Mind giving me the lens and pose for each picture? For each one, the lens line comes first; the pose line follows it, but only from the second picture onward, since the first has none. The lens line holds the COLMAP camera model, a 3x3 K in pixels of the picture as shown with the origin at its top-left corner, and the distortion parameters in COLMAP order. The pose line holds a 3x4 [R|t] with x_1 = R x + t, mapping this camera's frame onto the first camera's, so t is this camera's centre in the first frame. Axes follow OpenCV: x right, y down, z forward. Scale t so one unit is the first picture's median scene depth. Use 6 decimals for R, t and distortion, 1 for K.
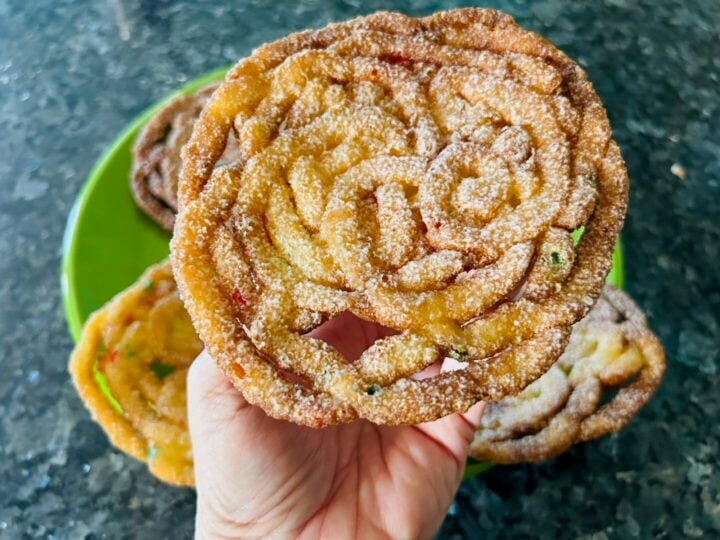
lens RADIAL K [[566.2, 0, 360.1], [0, 566.2, 282.8], [0, 0, 1]] dist [0.004306, -0.043857]
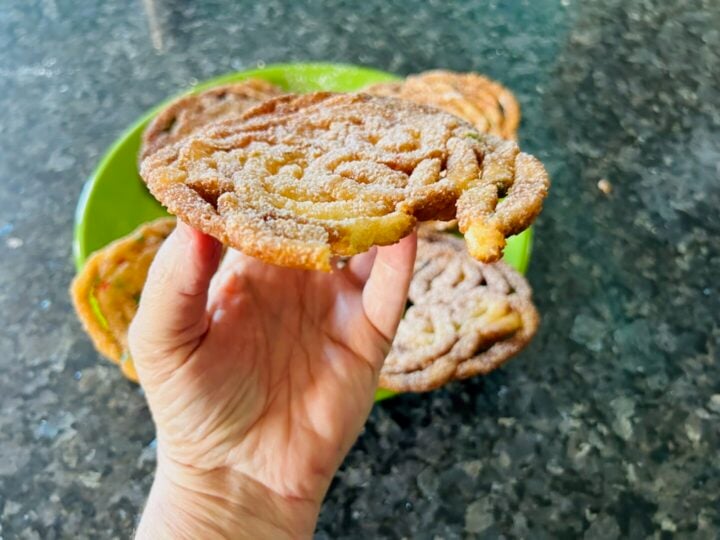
lens RADIAL K [[566.2, 0, 360.1], [0, 566.2, 282.8], [0, 0, 1]] dist [0.004306, -0.043857]
pose [[0.995884, 0.077444, -0.047089, 0.151120], [-0.078934, 0.996409, -0.030651, 0.084586], [0.044547, 0.034242, 0.998420, -0.199494]]
